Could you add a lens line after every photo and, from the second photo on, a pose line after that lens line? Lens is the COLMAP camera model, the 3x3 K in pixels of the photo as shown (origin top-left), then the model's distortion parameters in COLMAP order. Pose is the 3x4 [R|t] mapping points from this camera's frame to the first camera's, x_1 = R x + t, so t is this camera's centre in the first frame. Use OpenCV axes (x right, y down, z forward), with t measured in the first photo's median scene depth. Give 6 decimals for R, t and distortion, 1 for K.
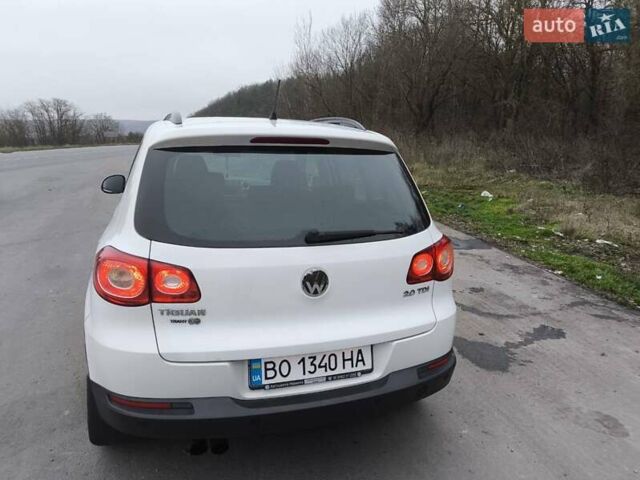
lens RADIAL K [[483.9, 0, 320.2], [0, 483.9, 243.2], [0, 0, 1]] dist [0.065234, -0.027181]
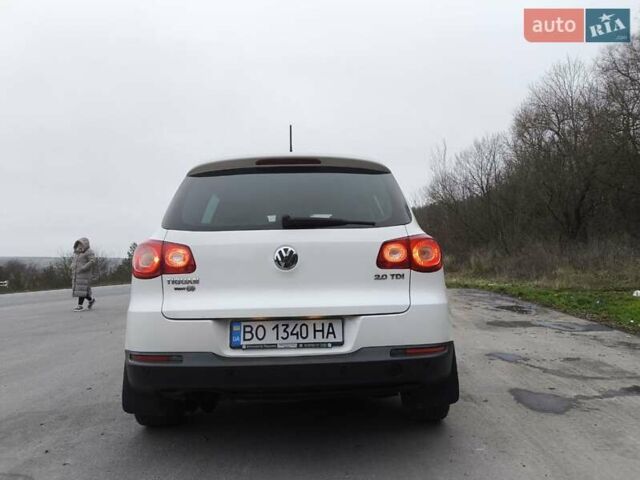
lens RADIAL K [[483.9, 0, 319.2], [0, 483.9, 238.7], [0, 0, 1]] dist [0.065234, -0.027181]
pose [[0.955672, -0.055666, -0.289124, 0.390155], [-0.021167, 0.966436, -0.256035, 0.318180], [0.293673, 0.250805, 0.922417, -0.085379]]
